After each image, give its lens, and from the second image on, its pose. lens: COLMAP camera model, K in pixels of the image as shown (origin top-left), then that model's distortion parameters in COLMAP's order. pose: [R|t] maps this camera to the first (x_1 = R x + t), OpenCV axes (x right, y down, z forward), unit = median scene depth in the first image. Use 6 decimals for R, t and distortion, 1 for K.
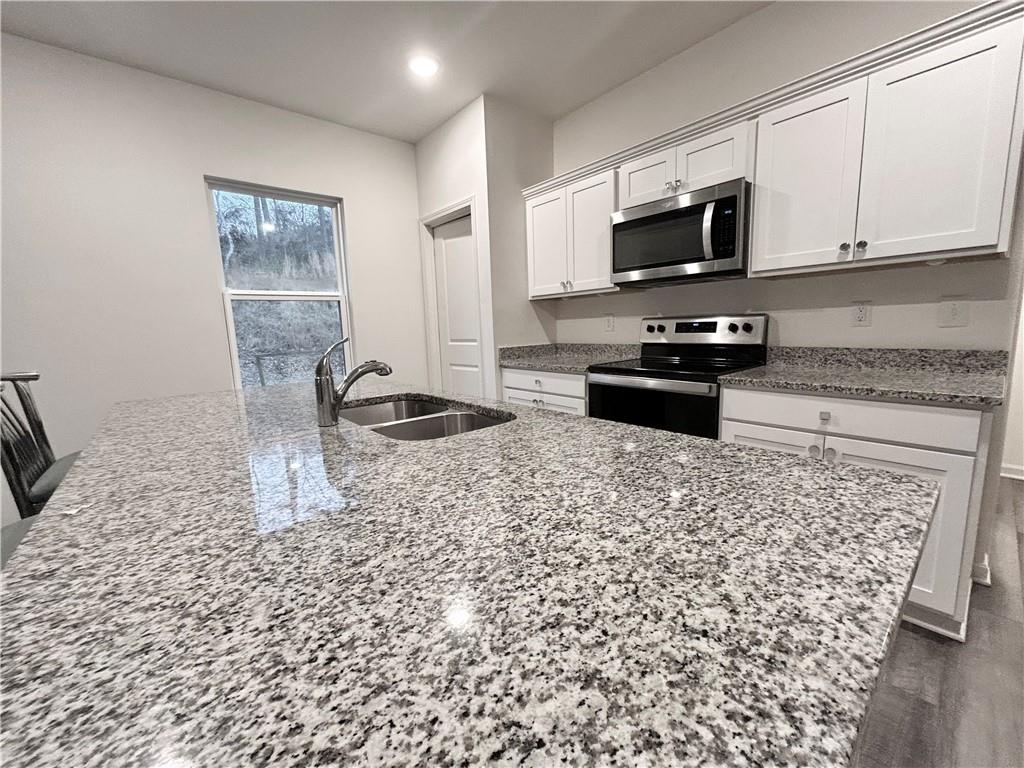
lens RADIAL K [[411.8, 0, 512.0], [0, 411.8, 384.0], [0, 0, 1]] dist [-0.000857, 0.001008]
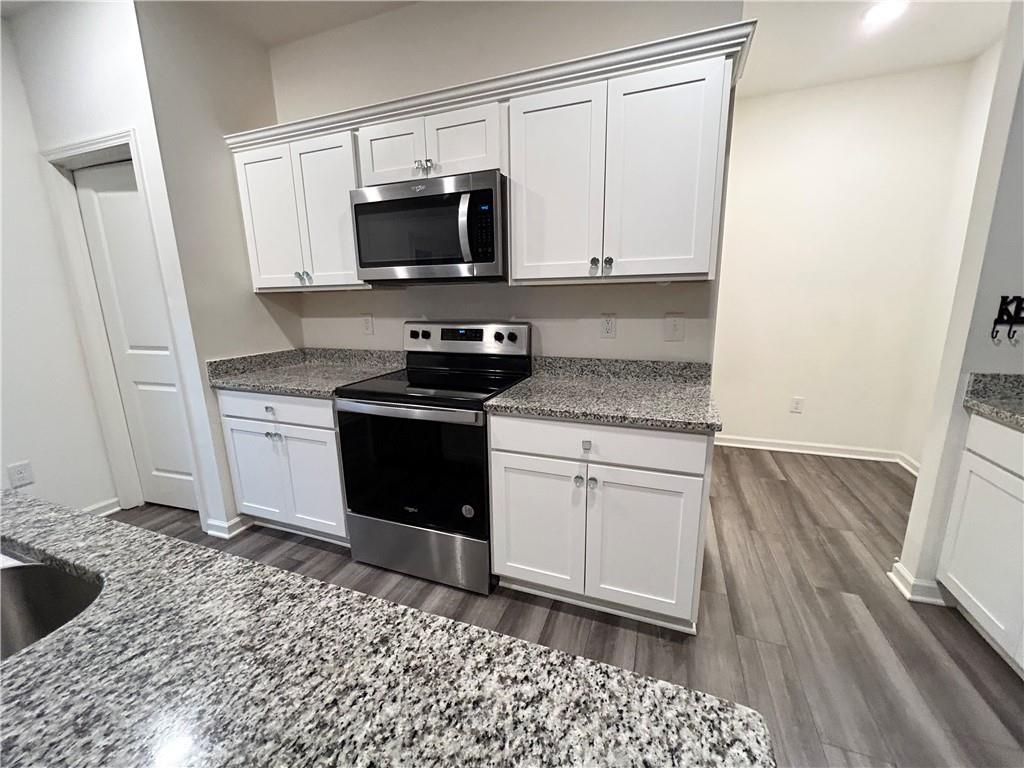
lens RADIAL K [[411.8, 0, 512.0], [0, 411.8, 384.0], [0, 0, 1]] dist [-0.000857, 0.001008]
pose [[0.878004, -0.079530, 0.472000, 0.113023], [0.054525, 0.996299, 0.066445, -0.084796], [-0.475537, -0.032603, 0.879091, 0.164967]]
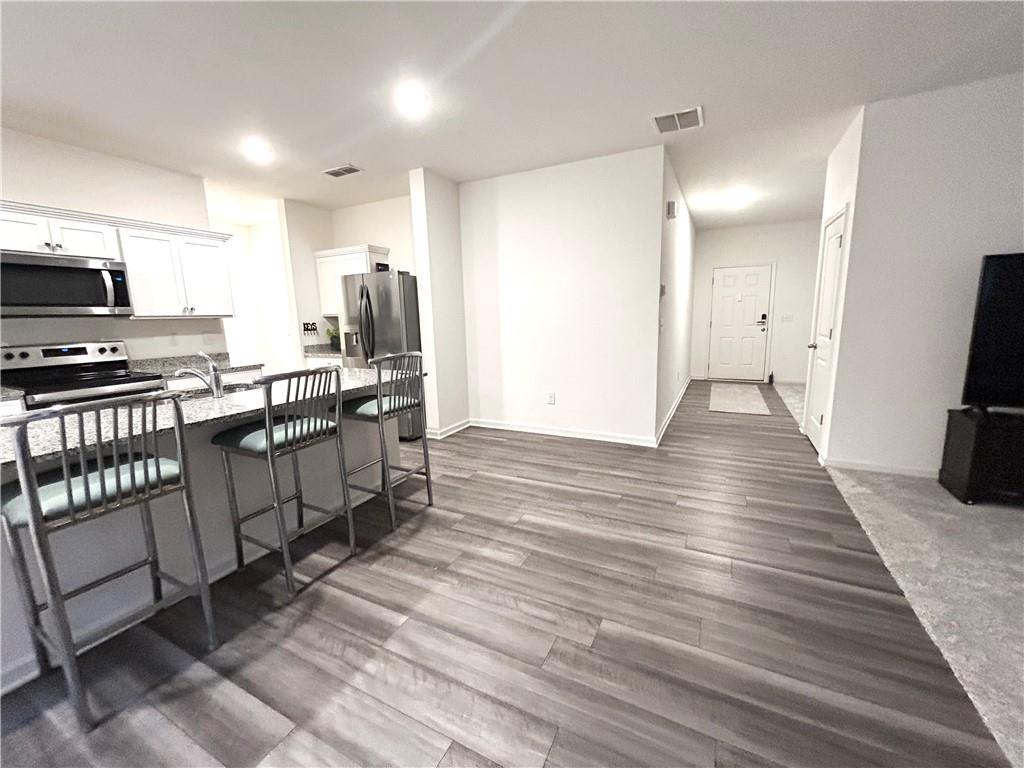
lens RADIAL K [[412.6, 0, 512.0], [0, 412.6, 384.0], [0, 0, 1]] dist [0.001273, -0.000026]
pose [[-0.376762, -0.107652, 0.920033, -1.302383], [0.171931, 0.967838, 0.183653, -0.036817], [-0.910214, 0.227376, -0.346136, 0.190656]]
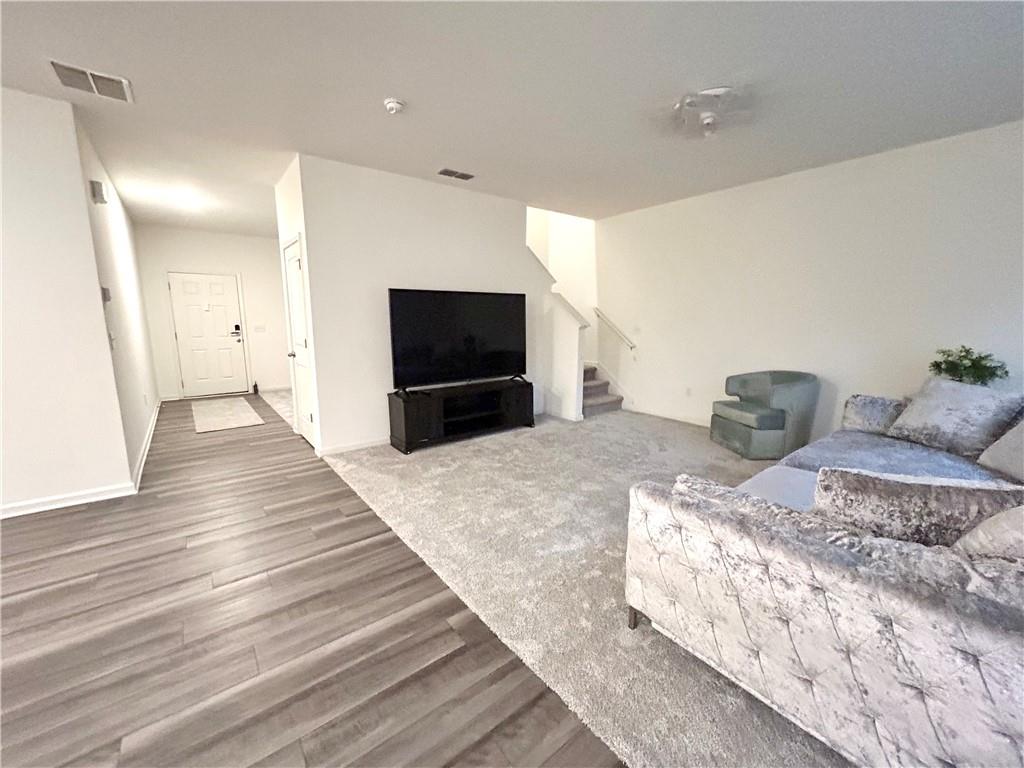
lens RADIAL K [[412.6, 0, 512.0], [0, 412.6, 384.0], [0, 0, 1]] dist [0.001273, -0.000026]
pose [[-0.998342, 0.028922, 0.049758, -1.287046], [0.042482, 0.953594, 0.298083, -0.055418], [-0.038828, 0.299703, -0.953242, 0.243048]]
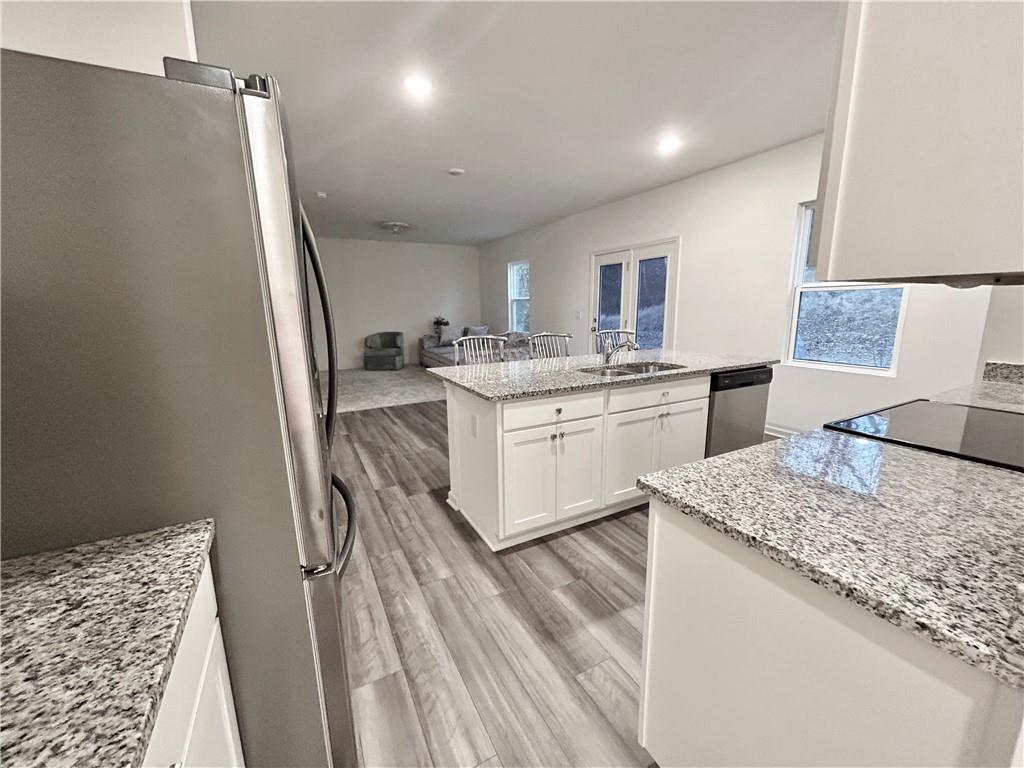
lens RADIAL K [[411.8, 0, 512.0], [0, 411.8, 384.0], [0, 0, 1]] dist [-0.000857, 0.001008]
pose [[-0.220329, 0.219408, -0.950429, 1.000884], [-0.115955, 0.961573, 0.248862, -0.161684], [0.968509, 0.165039, -0.186421, 0.442968]]
